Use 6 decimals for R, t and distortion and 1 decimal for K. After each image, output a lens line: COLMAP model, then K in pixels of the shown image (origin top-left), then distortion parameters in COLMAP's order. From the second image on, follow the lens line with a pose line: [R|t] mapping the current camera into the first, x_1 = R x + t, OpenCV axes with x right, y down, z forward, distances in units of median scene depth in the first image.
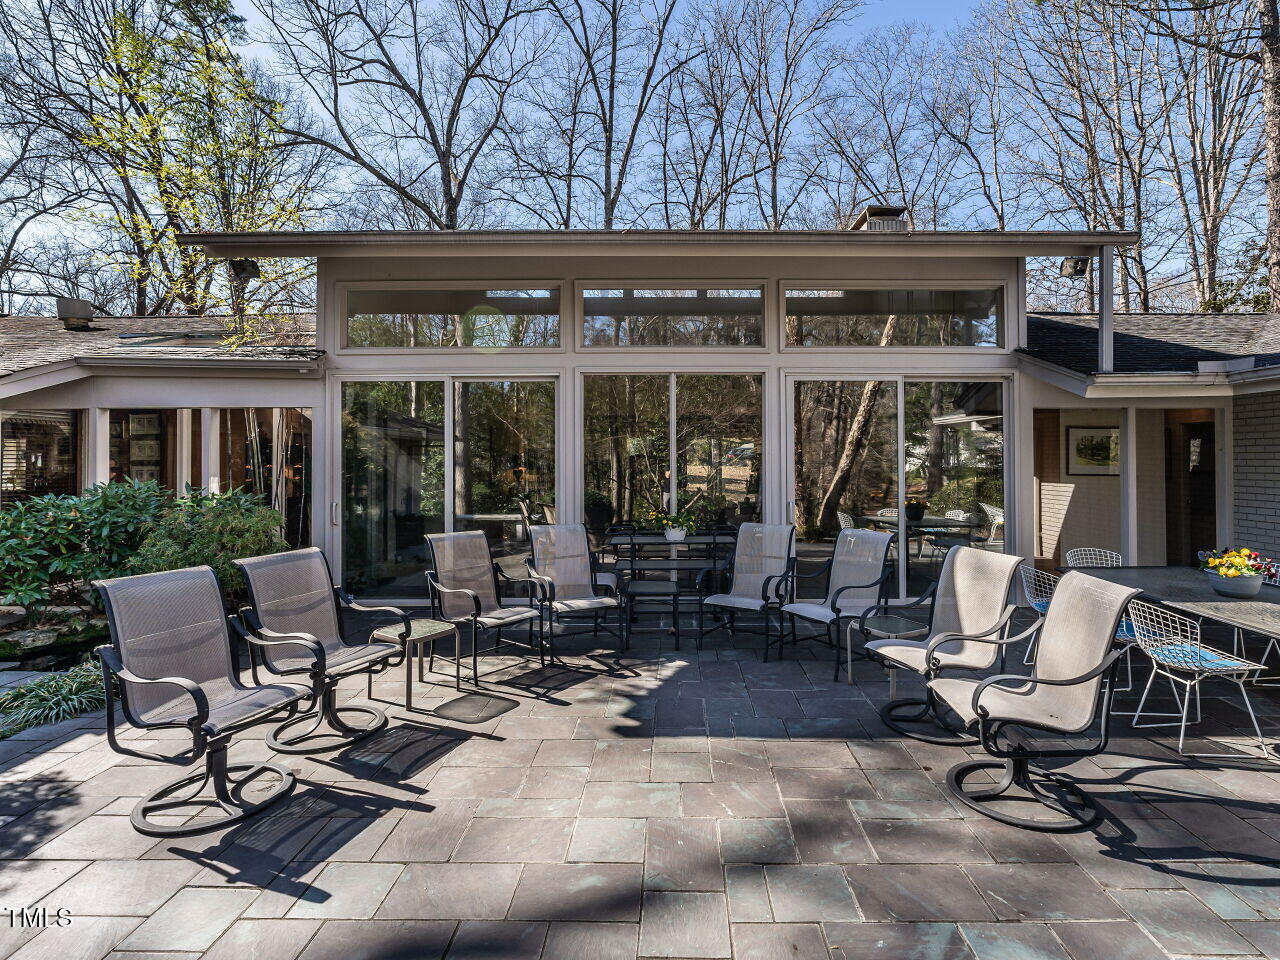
lens RADIAL K [[652.3, 0, 643.2], [0, 652.3, 445.7], [0, 0, 1]] dist [0.021534, 0.000872]
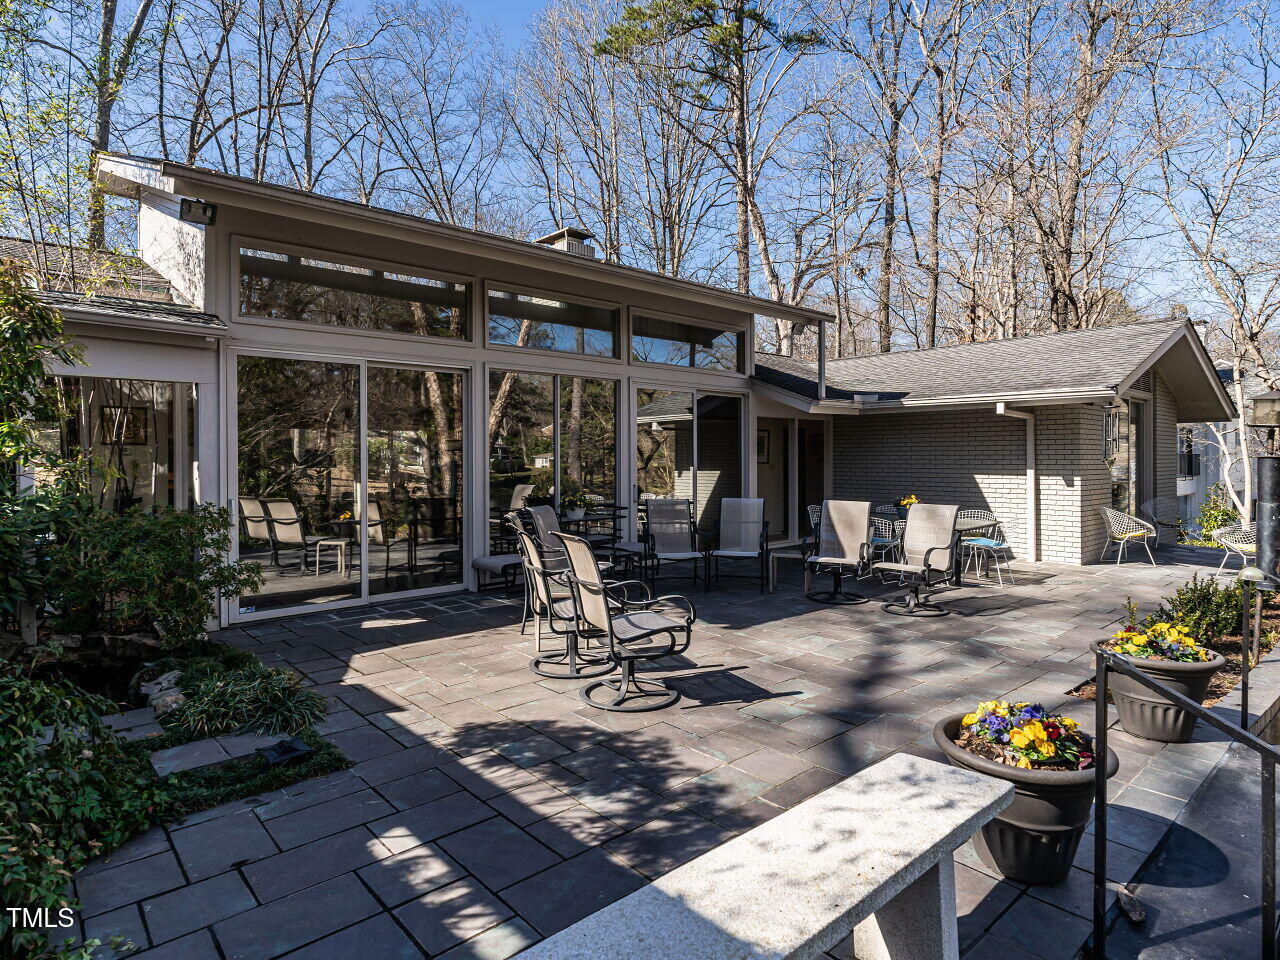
lens RADIAL K [[729.5, 0, 654.5], [0, 729.5, 484.9], [0, 0, 1]] dist [-0.003050, 0.000777]
pose [[0.718001, -0.032819, 0.695268, -0.730677], [-0.007733, 0.998450, 0.055115, 0.008776], [-0.695999, -0.044949, 0.716634, -0.036955]]
